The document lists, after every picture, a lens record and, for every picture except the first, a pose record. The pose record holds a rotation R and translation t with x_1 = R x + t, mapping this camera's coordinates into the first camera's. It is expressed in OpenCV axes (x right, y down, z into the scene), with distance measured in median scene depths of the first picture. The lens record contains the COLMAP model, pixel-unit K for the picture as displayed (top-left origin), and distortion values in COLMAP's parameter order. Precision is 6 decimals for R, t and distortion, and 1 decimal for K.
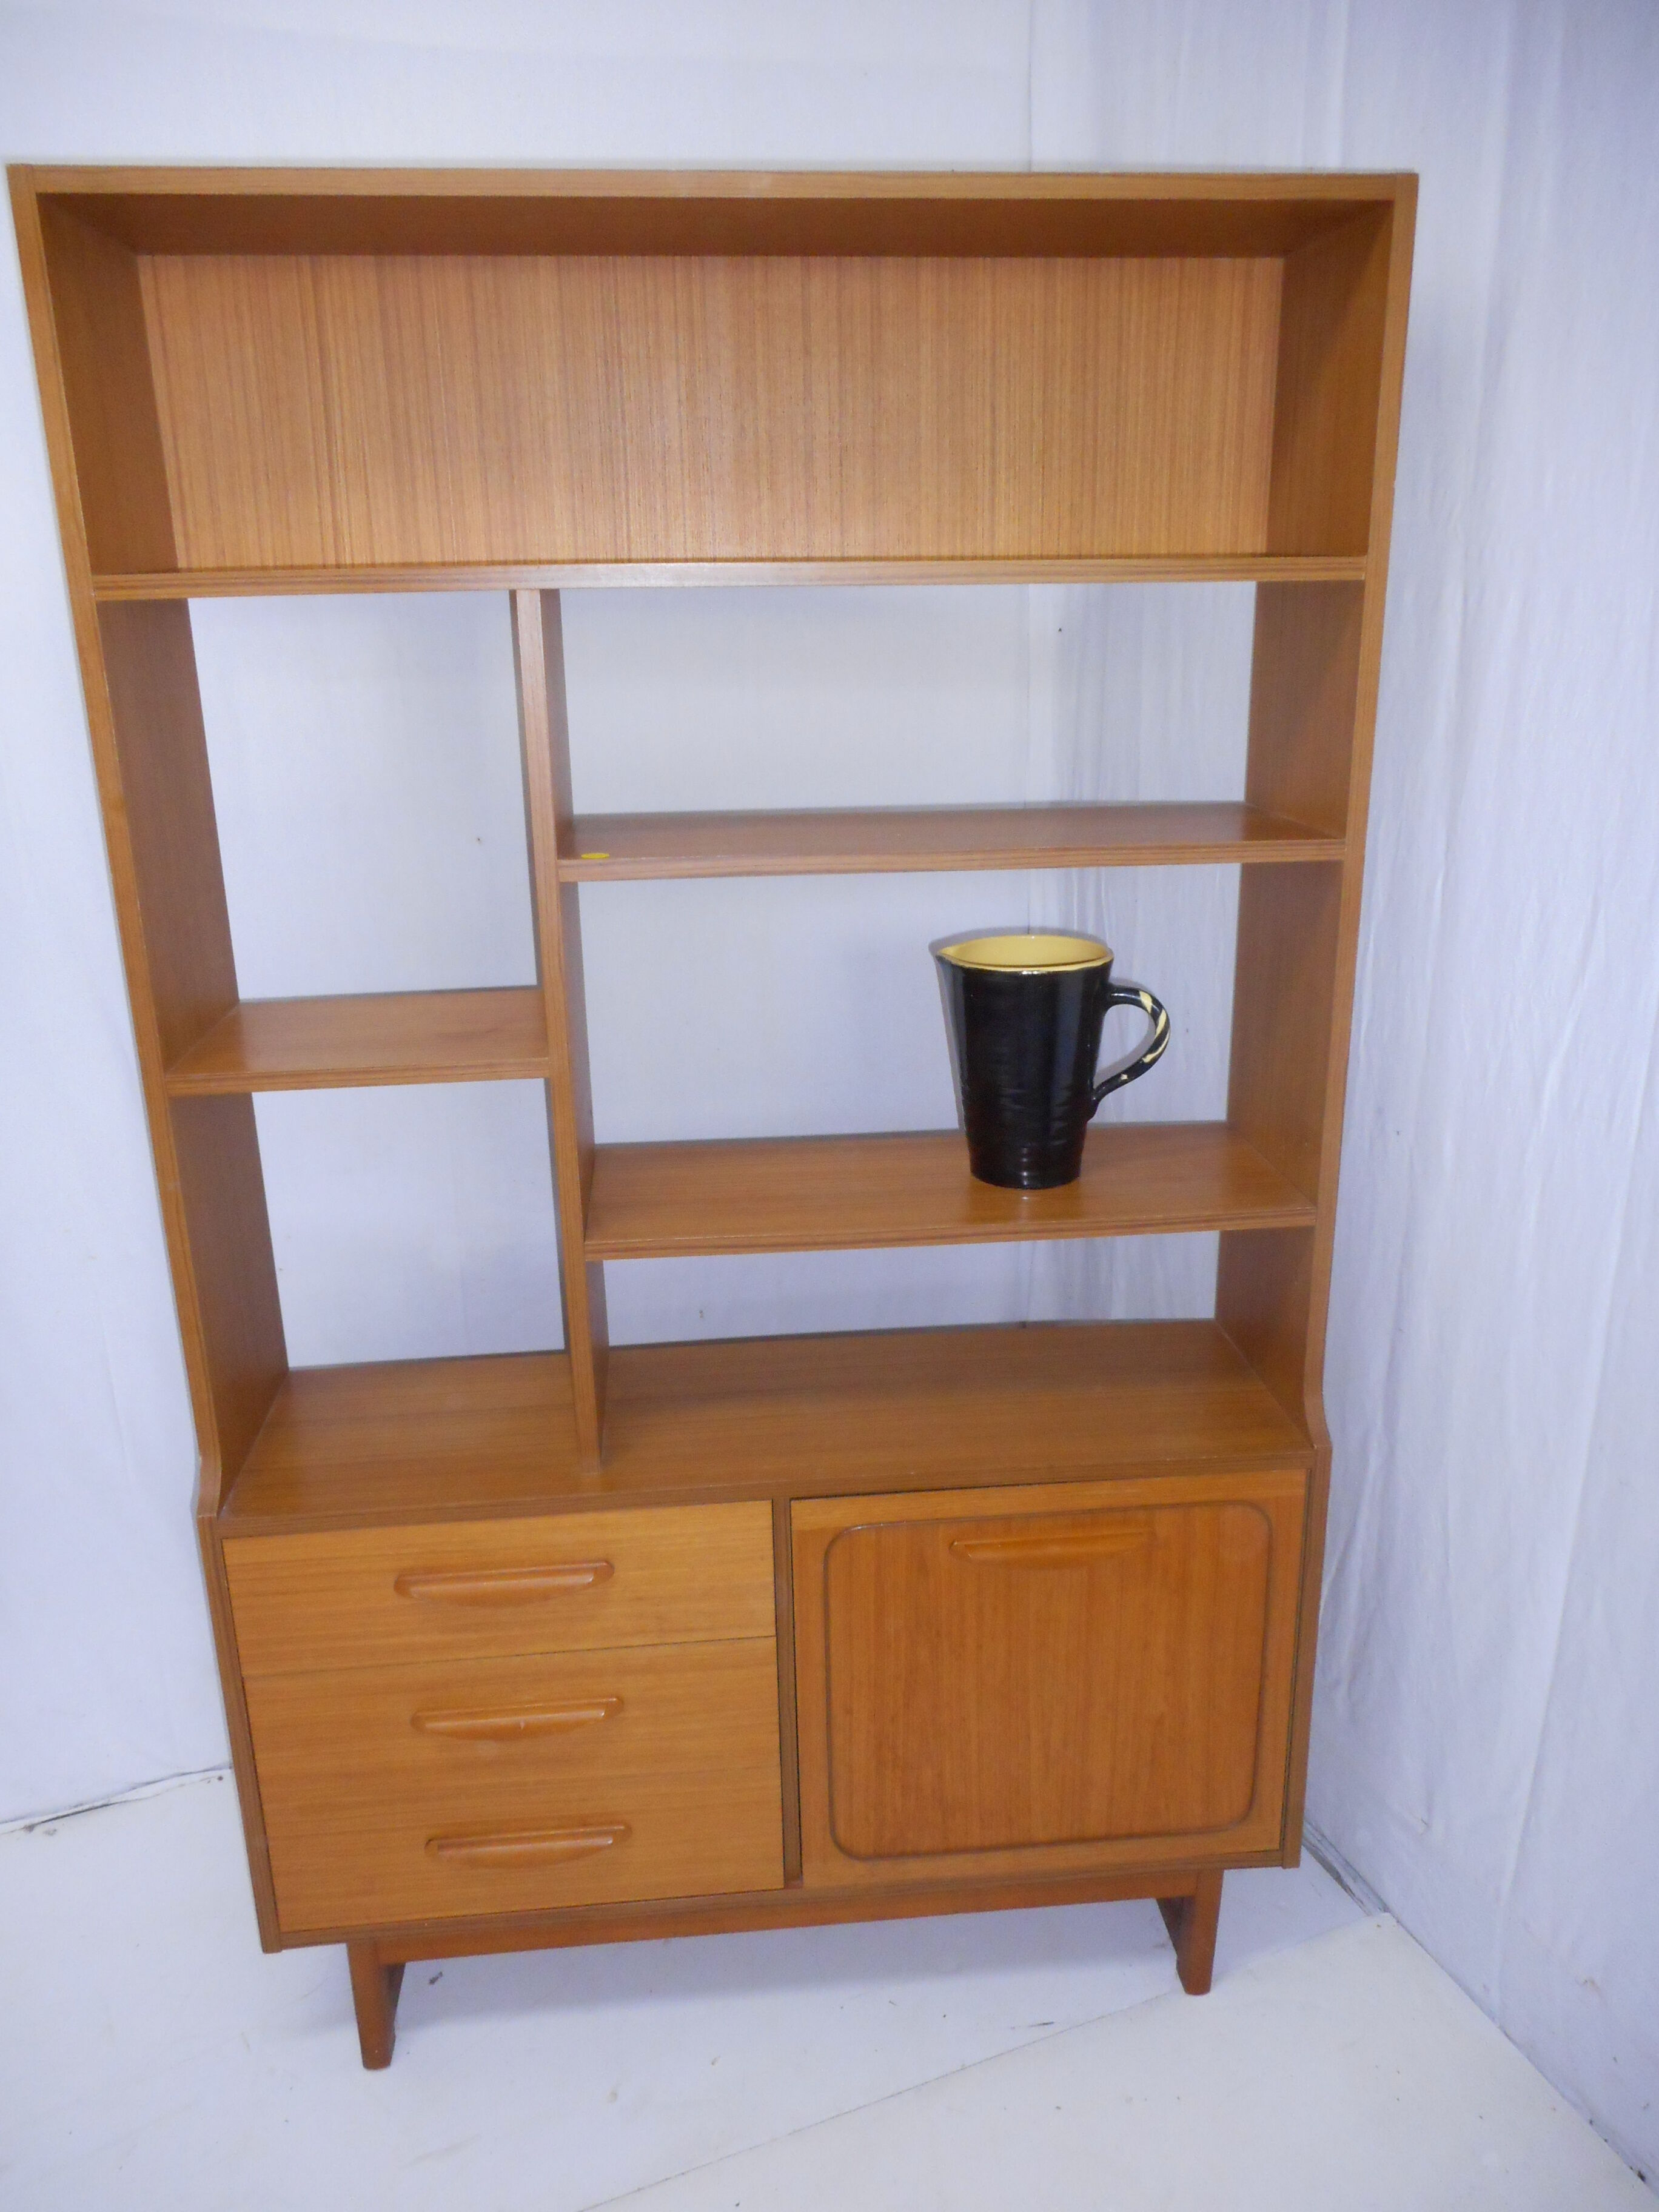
lens RADIAL K [[1622.4, 0, 820.2], [0, 1622.4, 1107.1], [0, 0, 1]] dist [-0.000599, -0.001594]
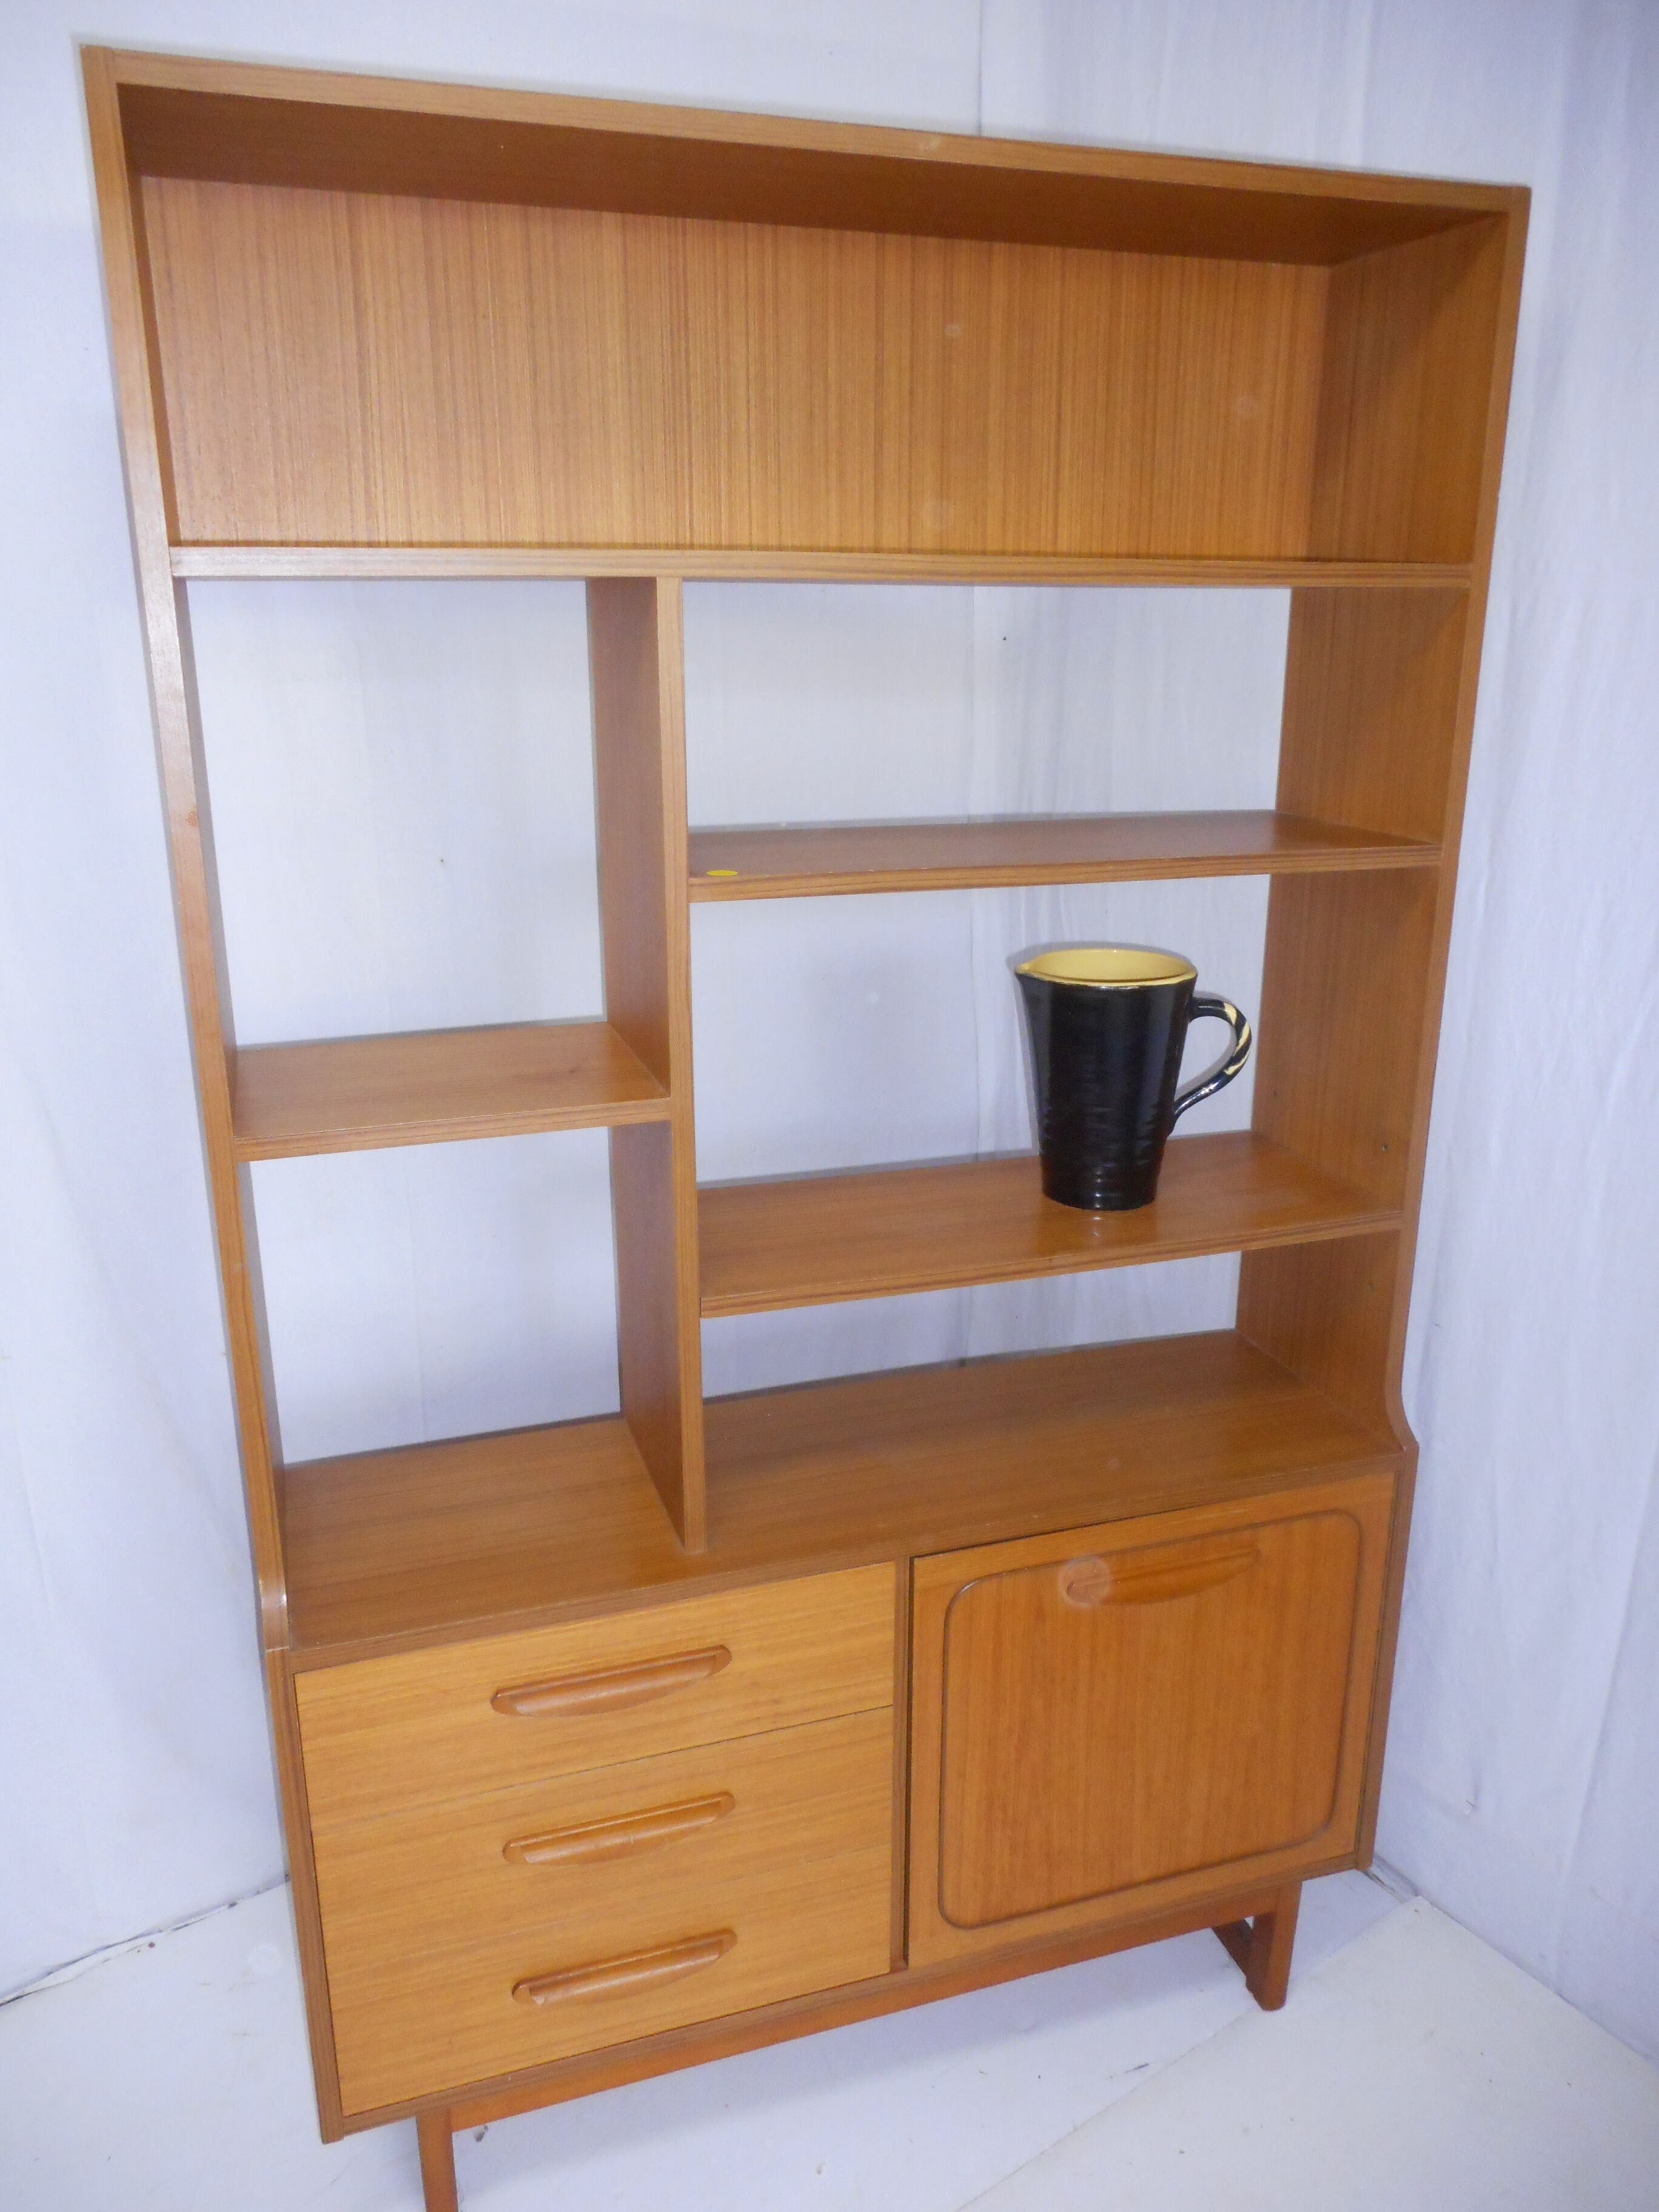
lens RADIAL K [[1632.9, 0, 822.2], [0, 1632.9, 1115.6], [0, 0, 1]] dist [-0.002245, -0.002462]
pose [[0.975012, -0.049263, 0.216623, -0.255424], [0.050950, 0.998699, -0.002208, -0.013078], [-0.216233, 0.013190, 0.976253, 0.086917]]
